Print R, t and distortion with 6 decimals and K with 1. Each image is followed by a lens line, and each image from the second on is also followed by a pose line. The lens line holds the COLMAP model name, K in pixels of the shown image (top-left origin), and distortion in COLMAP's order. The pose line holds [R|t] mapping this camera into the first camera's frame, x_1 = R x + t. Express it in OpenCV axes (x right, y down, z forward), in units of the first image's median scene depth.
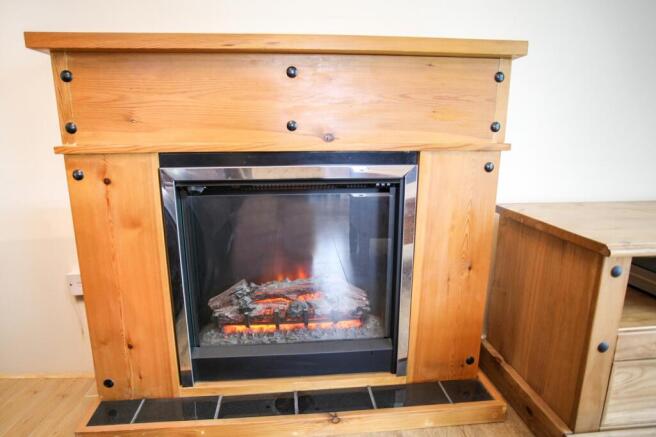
lens RADIAL K [[374.0, 0, 328.0], [0, 374.0, 218.5], [0, 0, 1]] dist [-0.069937, 0.039612]
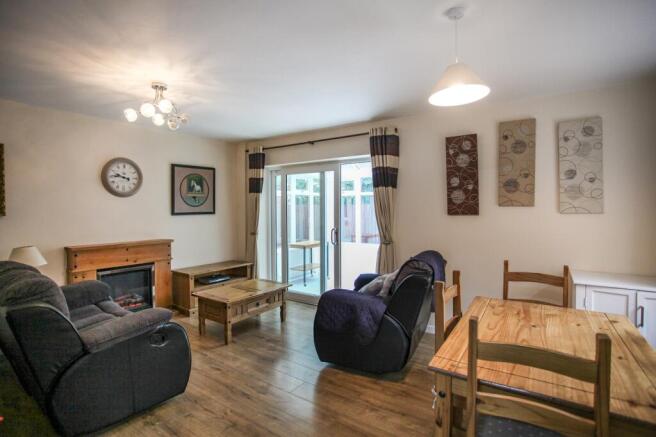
lens RADIAL K [[327.2, 0, 326.0], [0, 327.2, 203.6], [0, 0, 1]] dist [-0.073145, 0.000510]
pose [[0.652398, -0.002104, 0.757874, -1.515088], [0.177055, 0.972747, -0.149713, 0.107683], [-0.736905, 0.231858, 0.634991, -3.629427]]
